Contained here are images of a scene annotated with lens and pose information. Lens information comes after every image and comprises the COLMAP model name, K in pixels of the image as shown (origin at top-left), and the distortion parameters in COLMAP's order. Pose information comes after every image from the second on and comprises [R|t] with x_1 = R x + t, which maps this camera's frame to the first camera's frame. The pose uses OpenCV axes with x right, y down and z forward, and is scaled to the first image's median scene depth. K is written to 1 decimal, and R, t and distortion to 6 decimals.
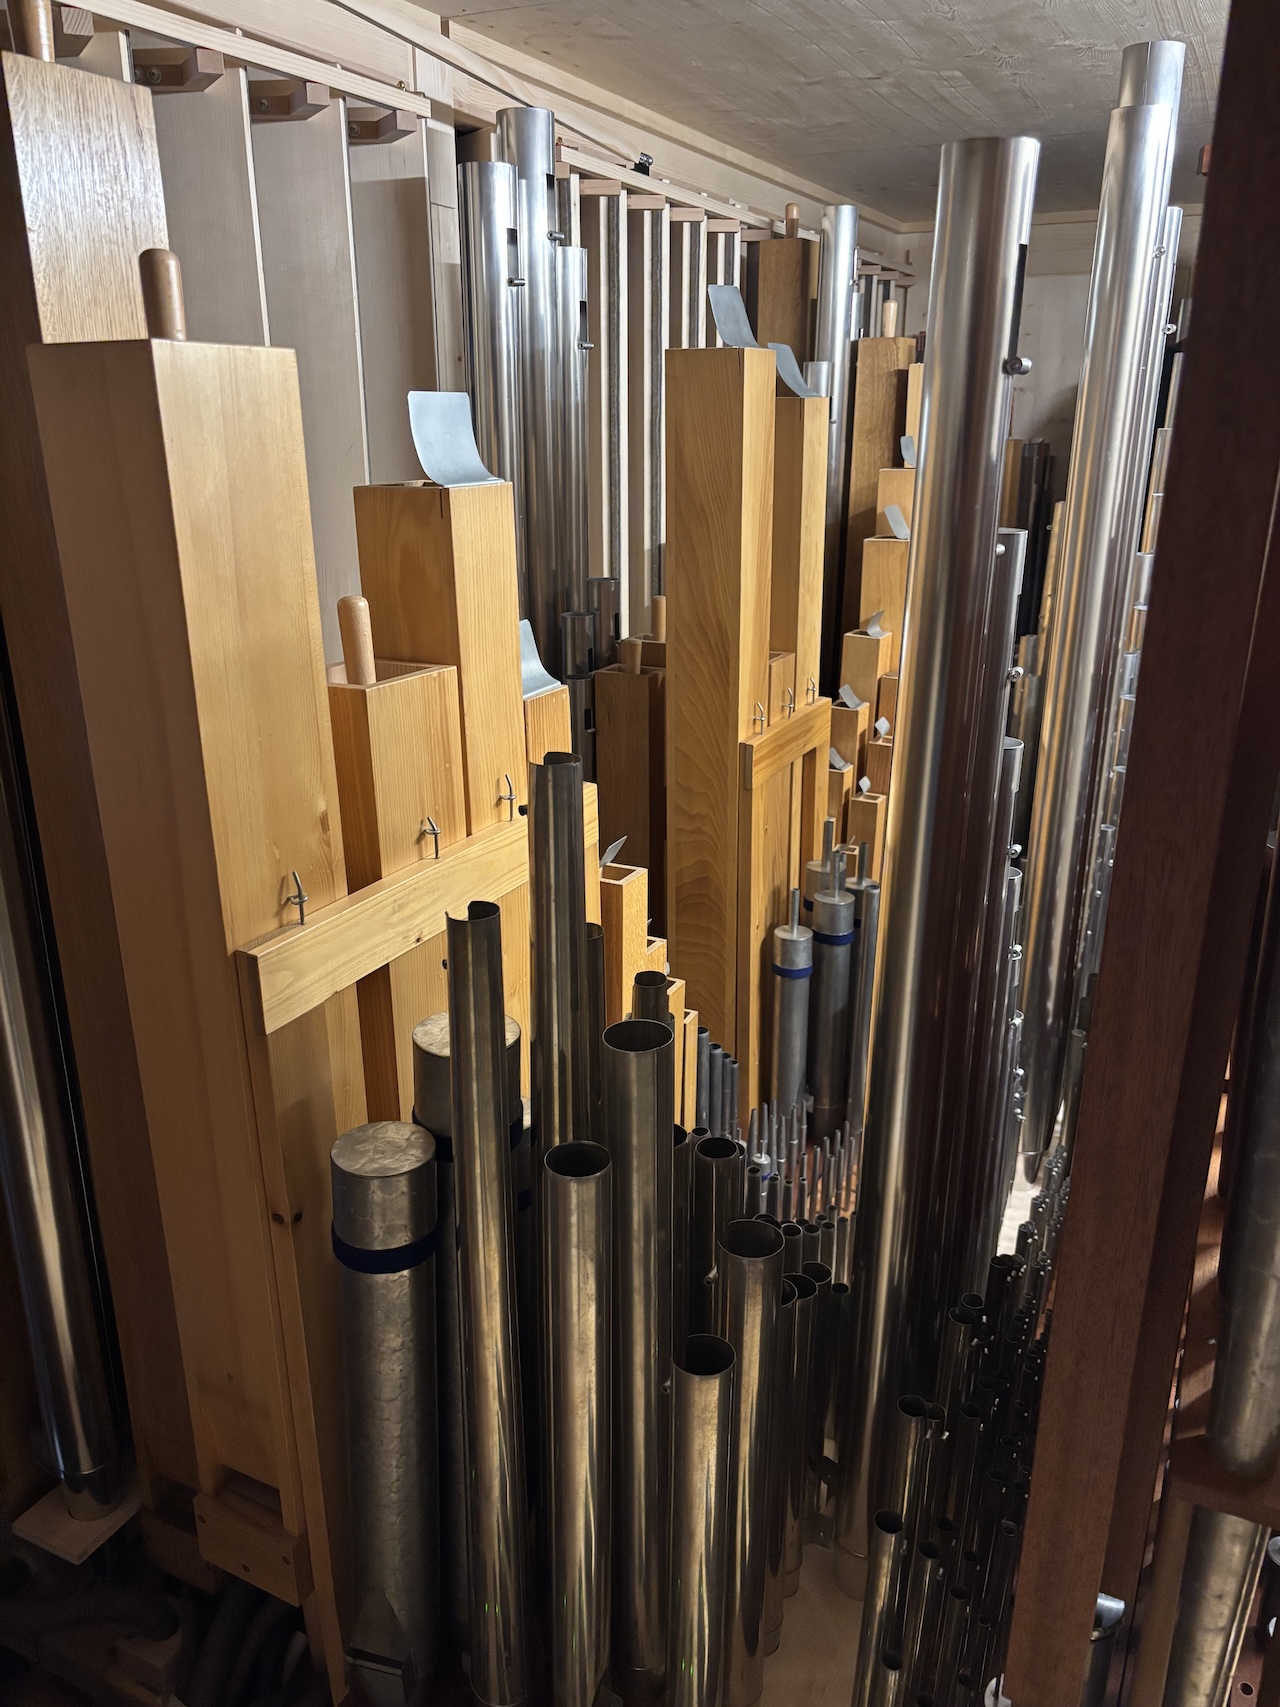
lens RADIAL K [[1292.8, 0, 654.1], [0, 1292.8, 841.1], [0, 0, 1]] dist [0.016646, -0.034742]
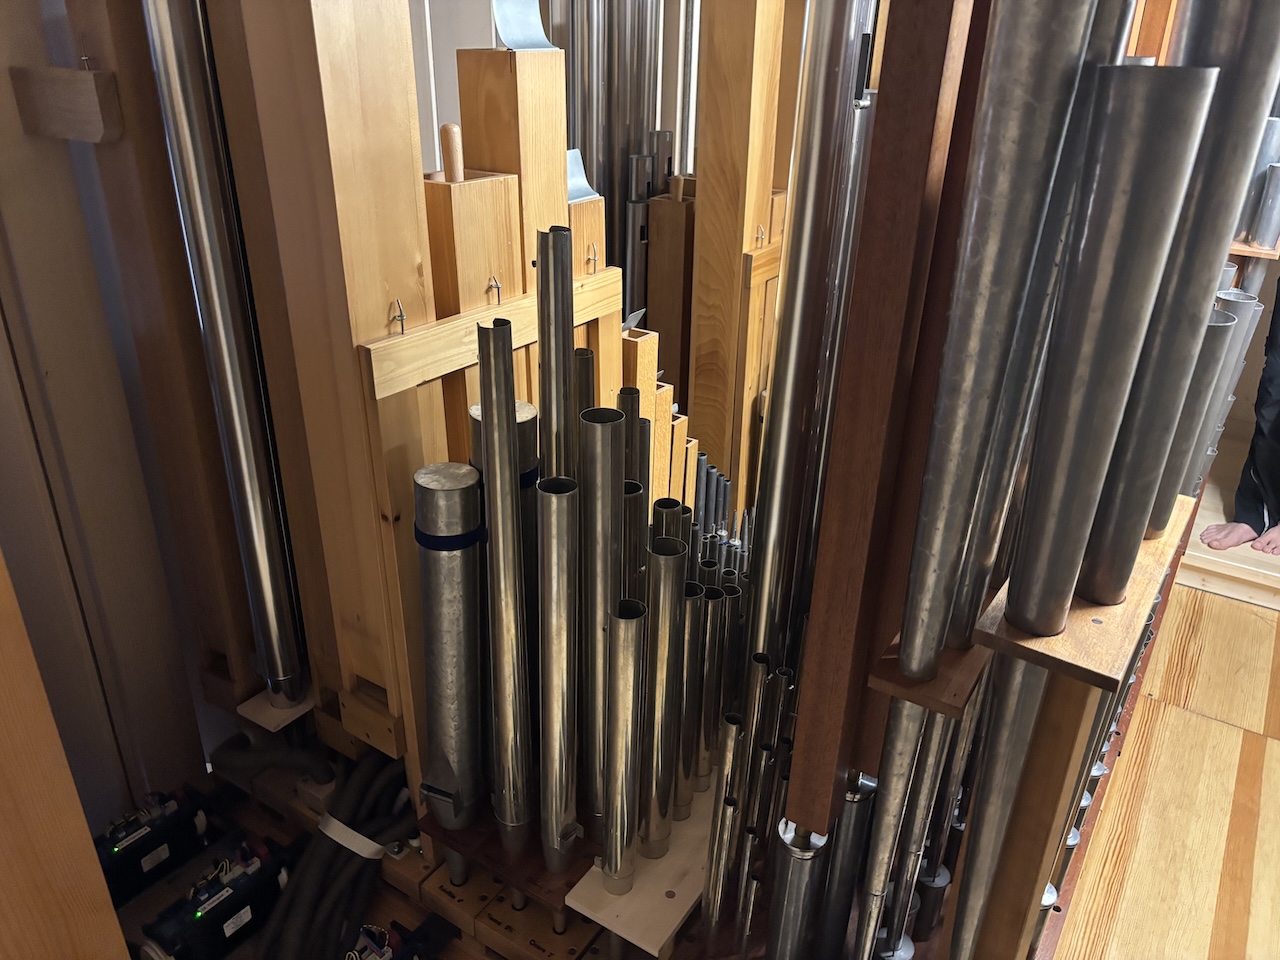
lens RADIAL K [[969.4, 0, 633.3], [0, 969.4, 484.0], [0, 0, 1]] dist [0.016646, -0.034742]
pose [[0.991860, 0.074888, -0.102982, 0.126560], [-0.060389, 0.988681, 0.137340, 0.057397], [0.112102, -0.130003, 0.985156, -0.142418]]
